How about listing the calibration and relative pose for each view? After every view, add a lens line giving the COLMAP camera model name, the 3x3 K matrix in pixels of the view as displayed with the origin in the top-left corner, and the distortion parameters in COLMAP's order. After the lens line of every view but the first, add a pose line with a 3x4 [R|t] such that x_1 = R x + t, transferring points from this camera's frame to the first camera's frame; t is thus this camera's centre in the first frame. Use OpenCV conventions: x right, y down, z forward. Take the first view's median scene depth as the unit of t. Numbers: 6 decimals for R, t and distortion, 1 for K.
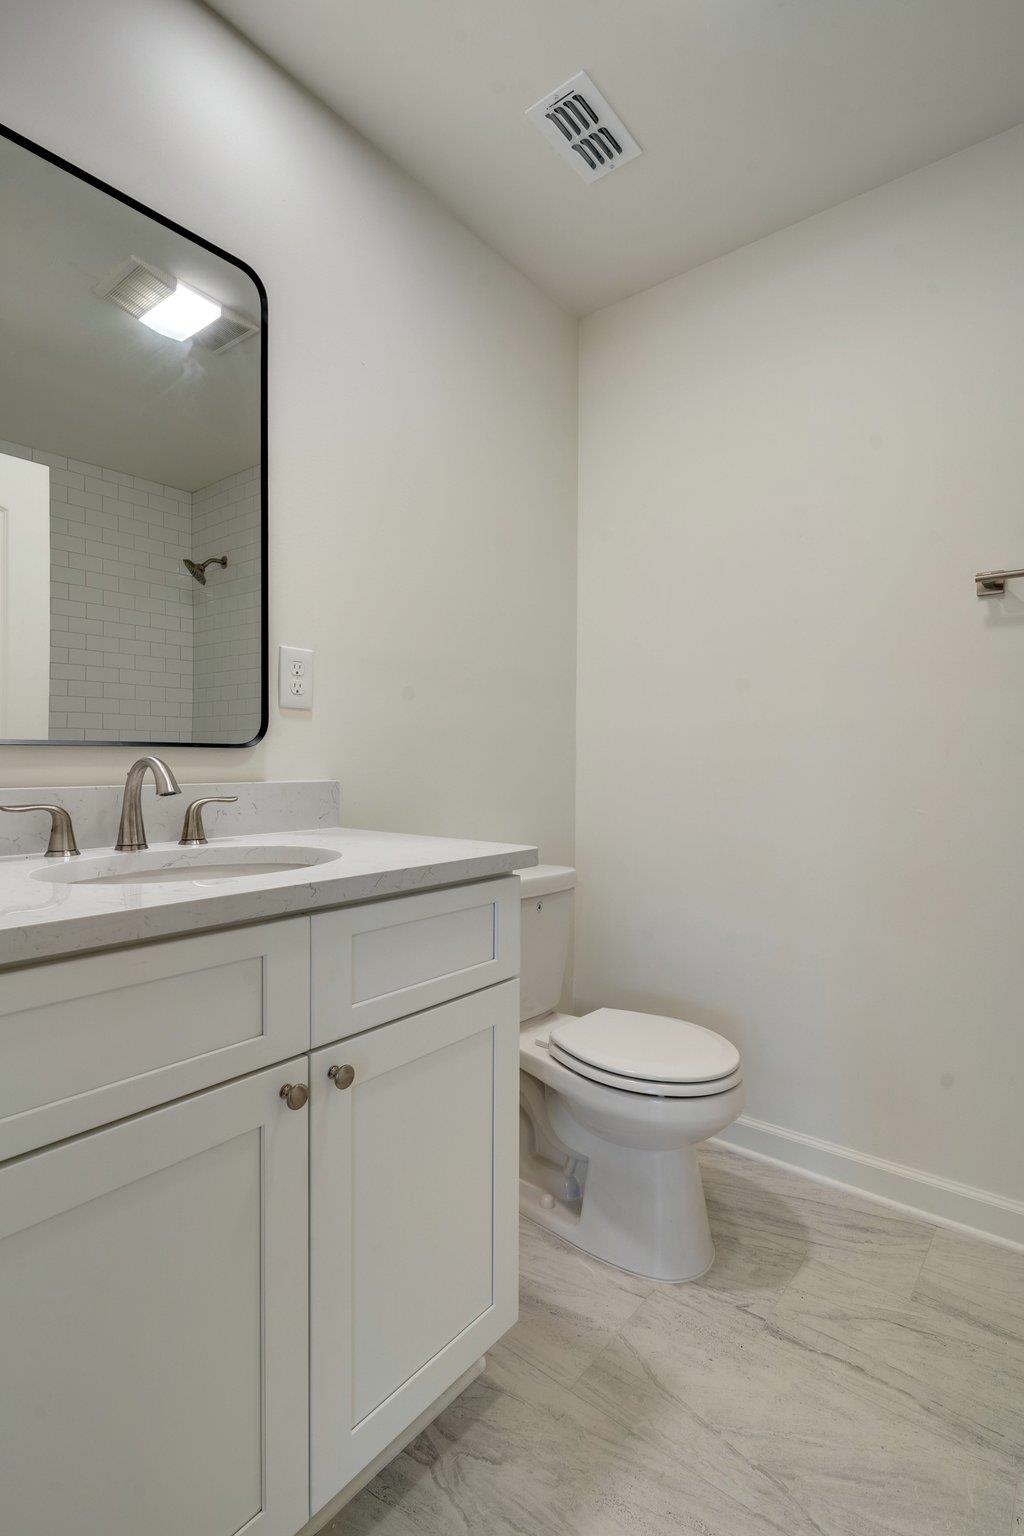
lens RADIAL K [[736.3, 0, 513.5], [0, 736.3, 774.6], [0, 0, 1]] dist [0.005602, -0.001743]
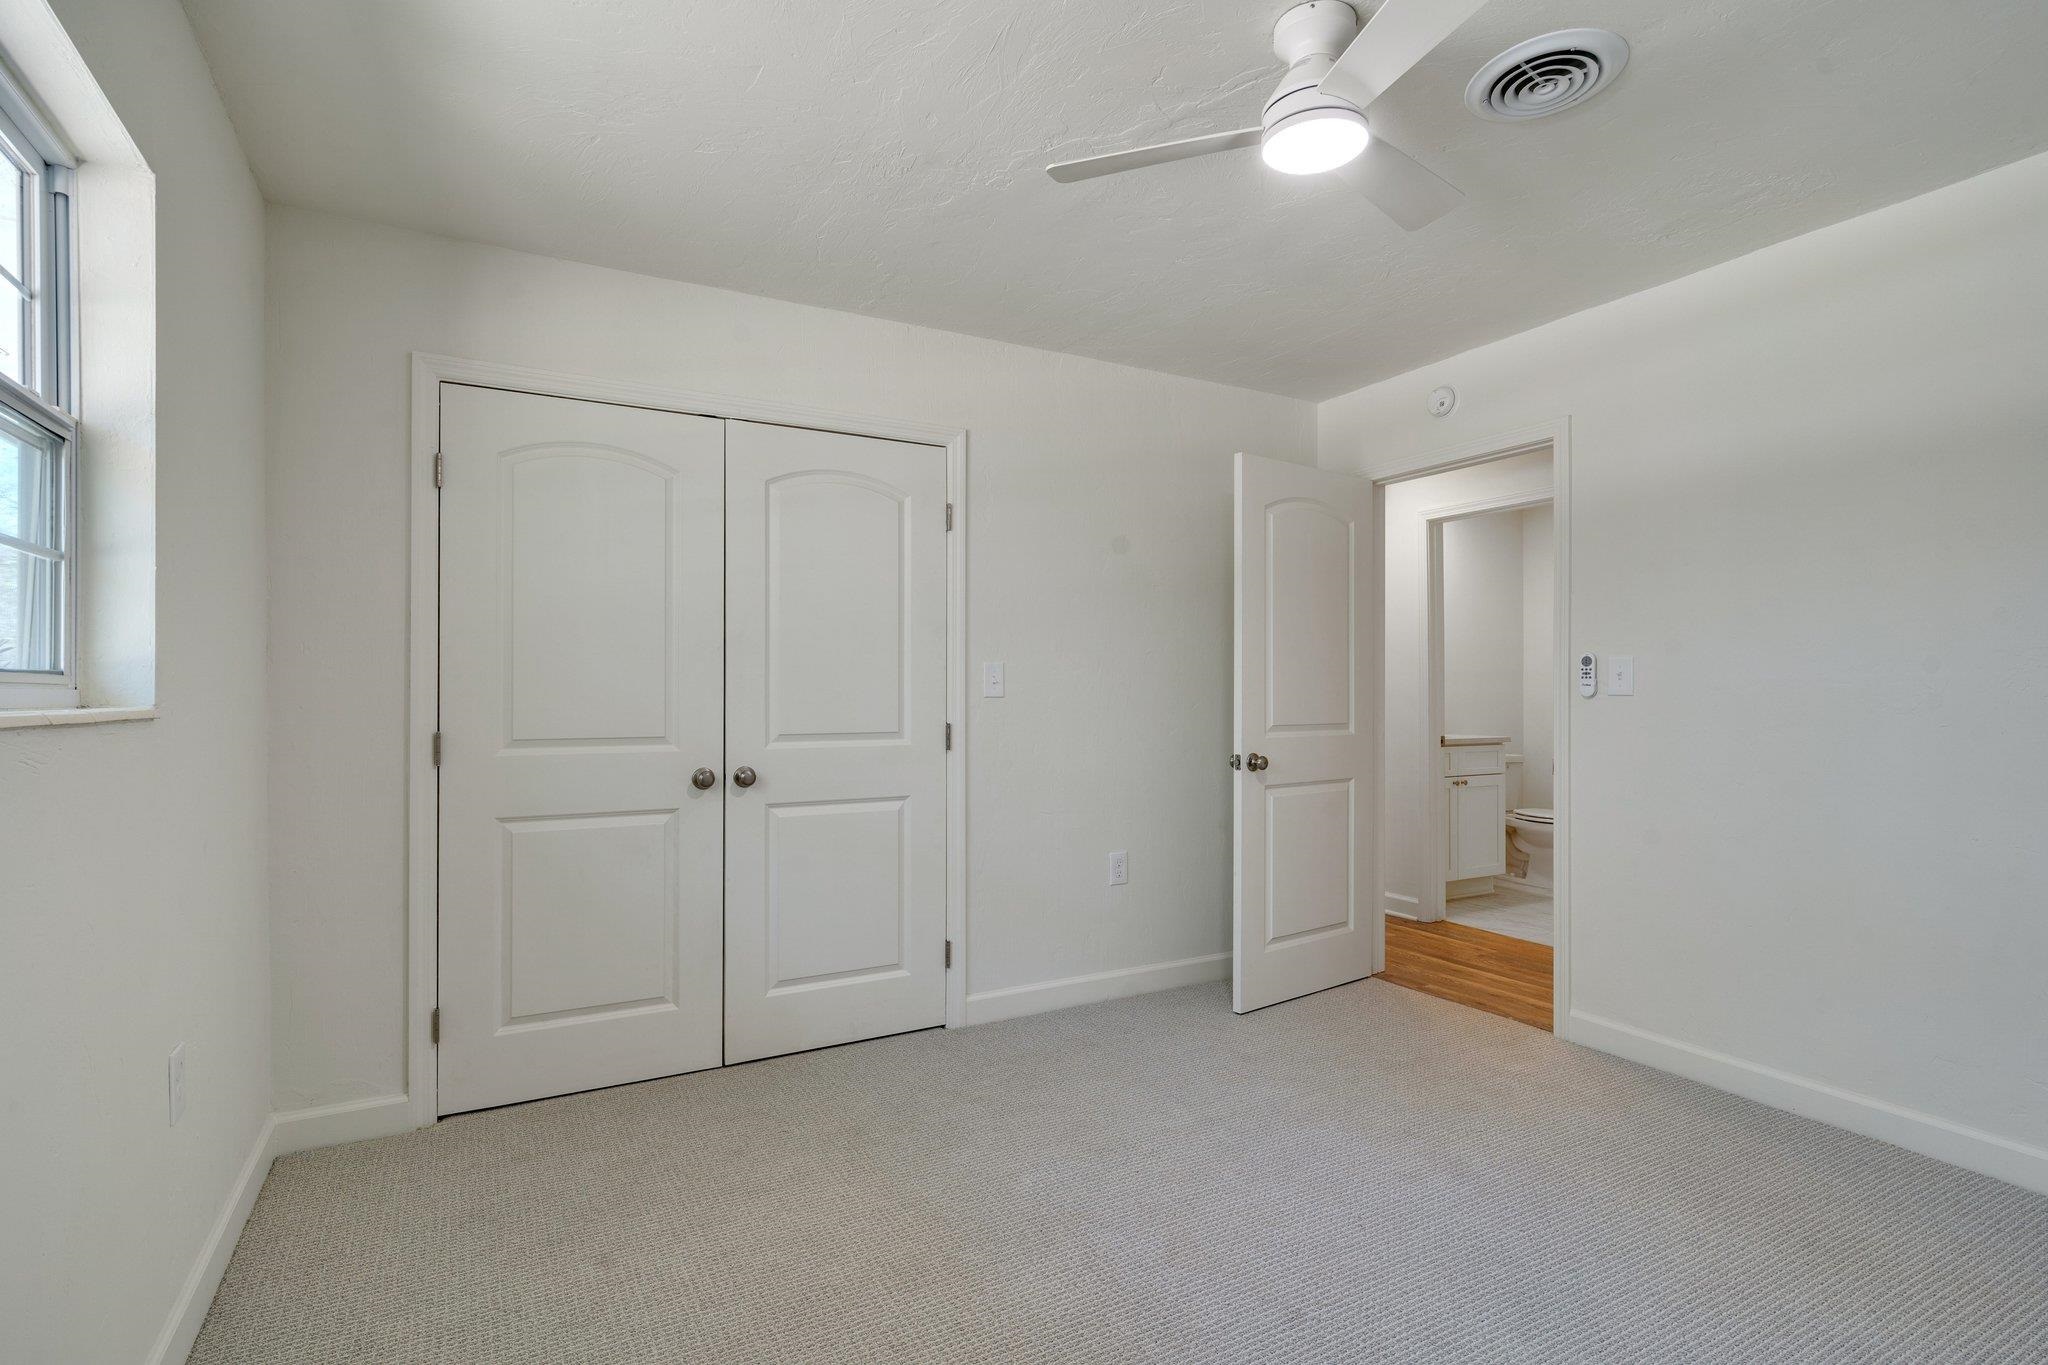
lens RADIAL K [[981.7, 0, 1024.7], [0, 981.7, 680.2], [0, 0, 1]] dist [0.005602, -0.001743]
pose [[0.923859, -0.008045, -0.382648, -0.227792], [0.007389, 0.999968, -0.003185, -0.123176], [0.382661, 0.000115, 0.923889, -3.112350]]
